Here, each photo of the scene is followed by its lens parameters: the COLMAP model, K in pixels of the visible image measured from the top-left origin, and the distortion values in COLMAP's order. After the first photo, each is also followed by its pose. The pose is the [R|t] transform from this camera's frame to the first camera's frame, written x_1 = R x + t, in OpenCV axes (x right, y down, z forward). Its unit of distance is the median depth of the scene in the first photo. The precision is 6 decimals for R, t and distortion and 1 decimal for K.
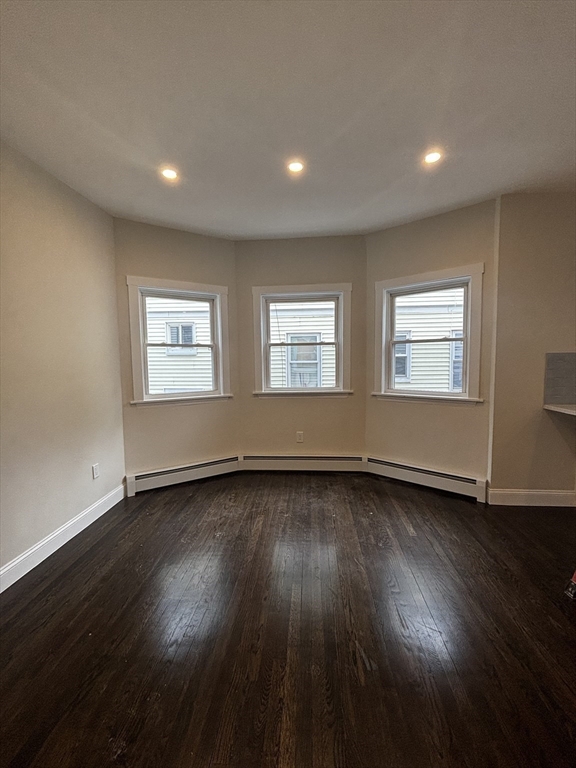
lens RADIAL K [[317.9, 0, 291.7], [0, 317.9, 380.7], [0, 0, 1]] dist [-0.001281, -0.000073]
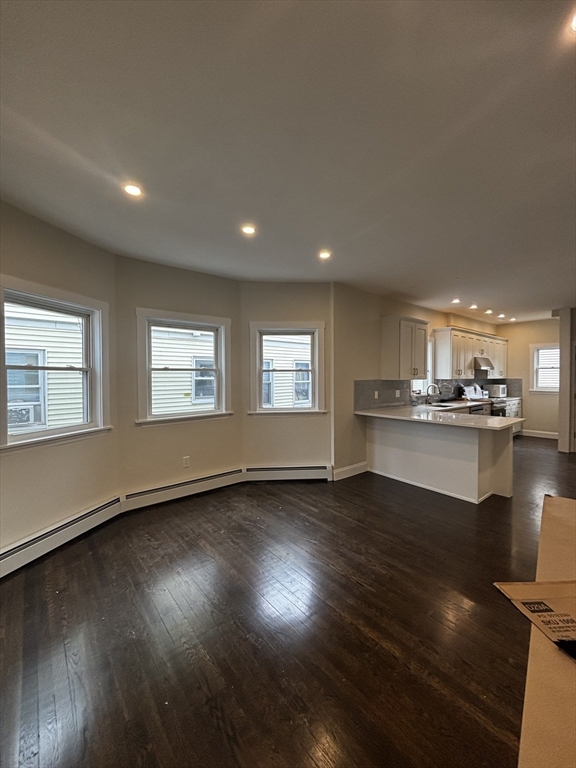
lens RADIAL K [[317.9, 0, 291.7], [0, 317.9, 380.7], [0, 0, 1]] dist [-0.001281, -0.000073]
pose [[0.712472, 0.002637, 0.701695, -0.547105], [0.049557, 0.997307, -0.054066, -0.009325], [-0.699948, 0.073294, 0.710423, 0.042514]]
